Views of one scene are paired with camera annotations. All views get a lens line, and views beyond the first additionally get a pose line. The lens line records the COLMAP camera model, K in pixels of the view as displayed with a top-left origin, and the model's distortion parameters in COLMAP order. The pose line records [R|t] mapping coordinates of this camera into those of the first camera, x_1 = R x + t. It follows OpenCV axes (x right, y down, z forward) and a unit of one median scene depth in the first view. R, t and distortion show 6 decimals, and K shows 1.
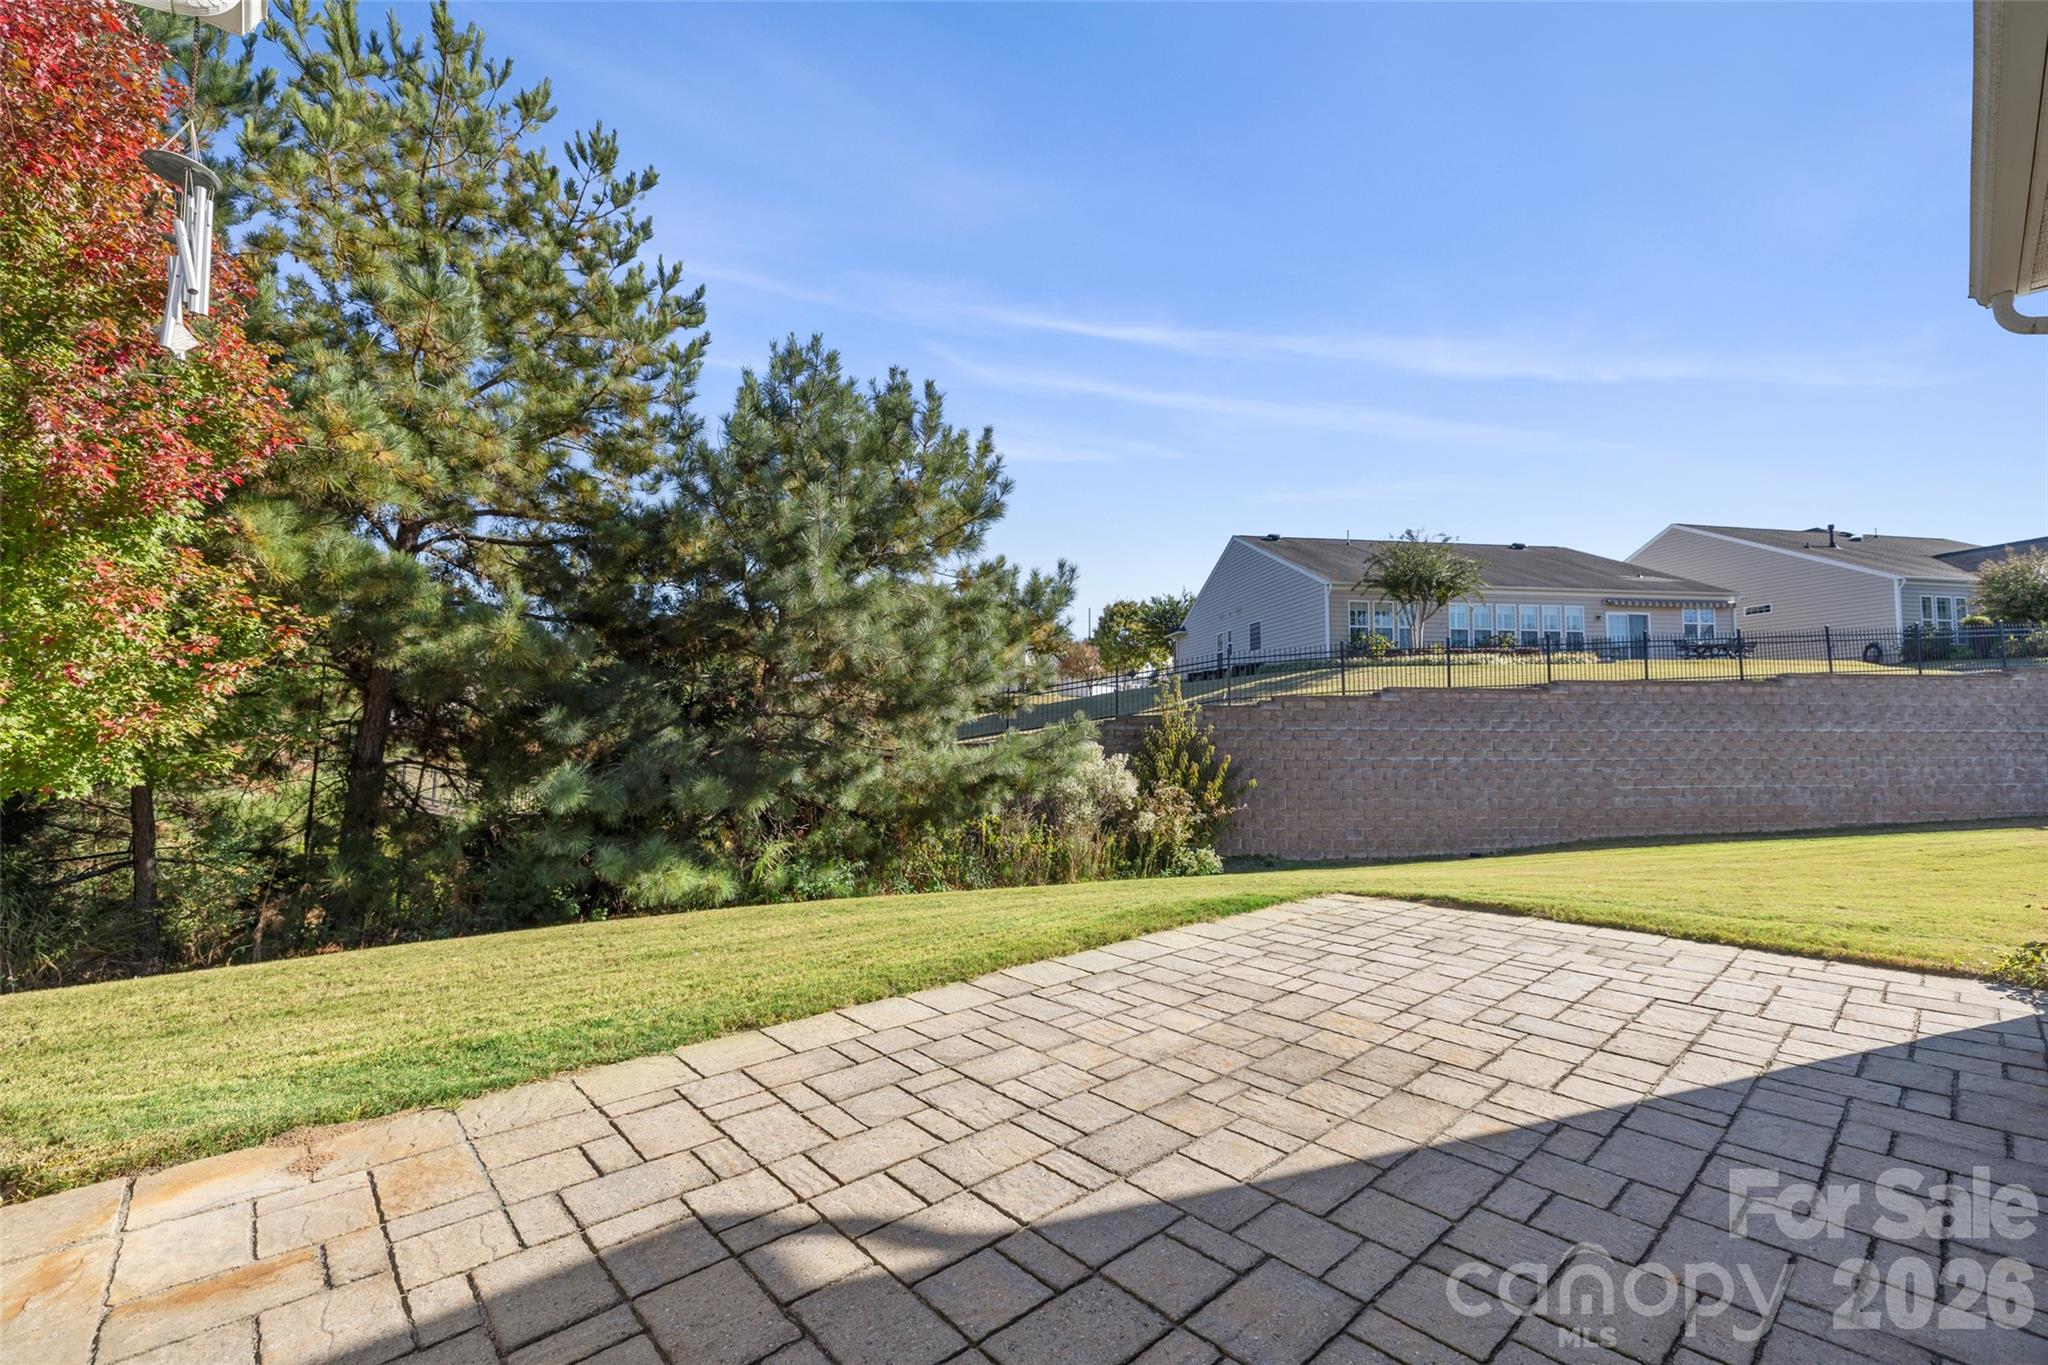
lens RADIAL K [[865.0, 0, 998.7], [0, 865.0, 710.0], [0, 0, 1]] dist [0.000053, 0.000016]
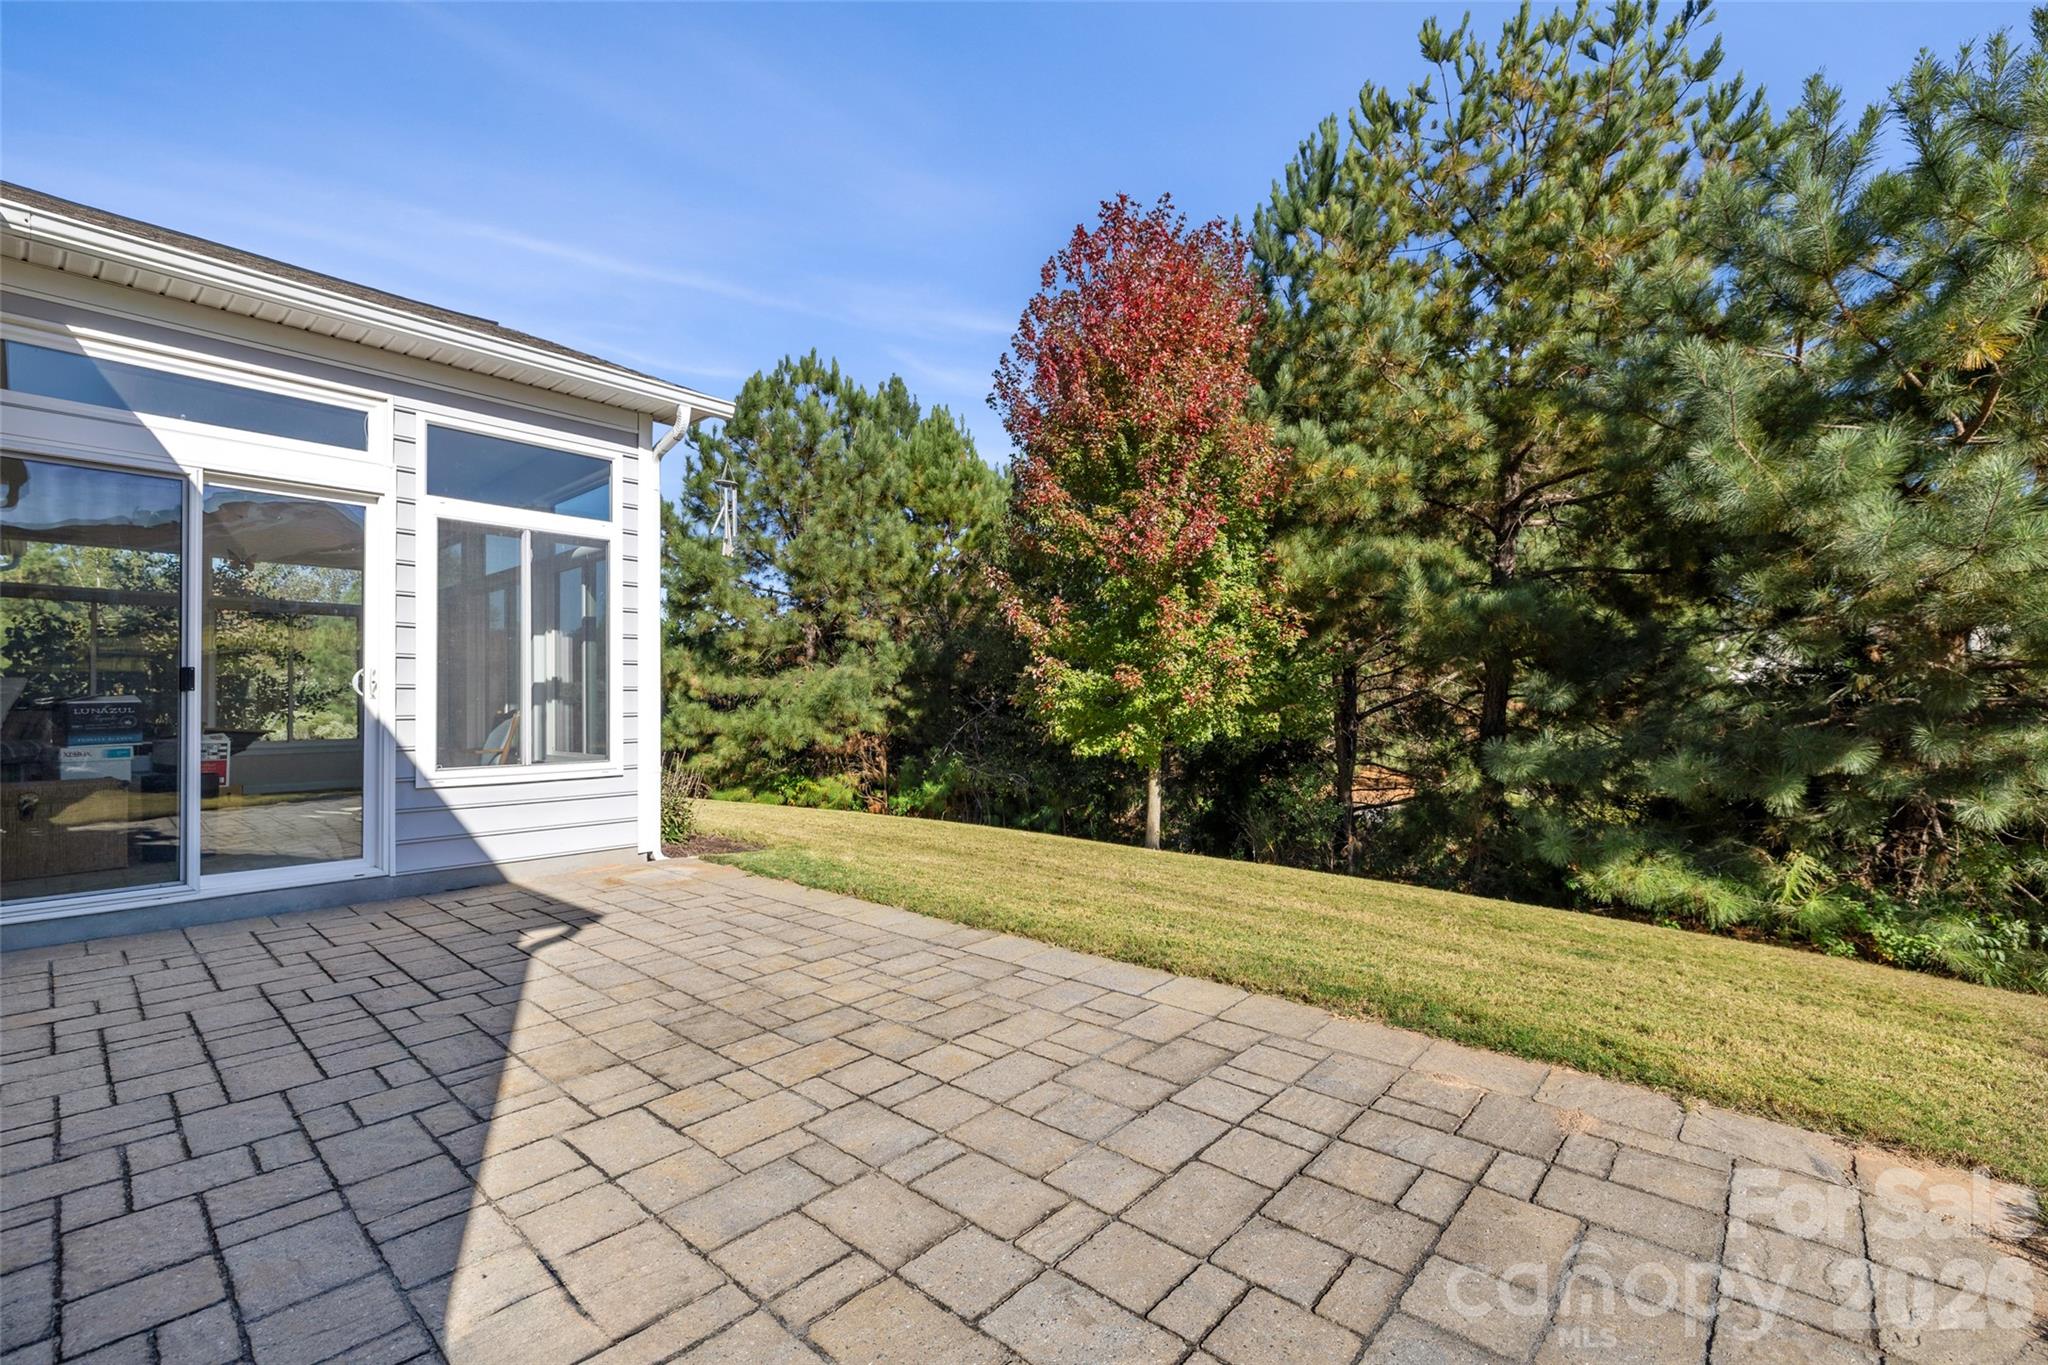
lens RADIAL K [[865.0, 0, 998.7], [0, 865.0, 710.0], [0, 0, 1]] dist [0.000053, 0.000016]
pose [[0.102729, -0.000605, -0.994709, 1.357951], [0.035712, 0.999357, 0.003081, 0.056918], [0.994068, -0.035839, 0.102685, 1.235047]]
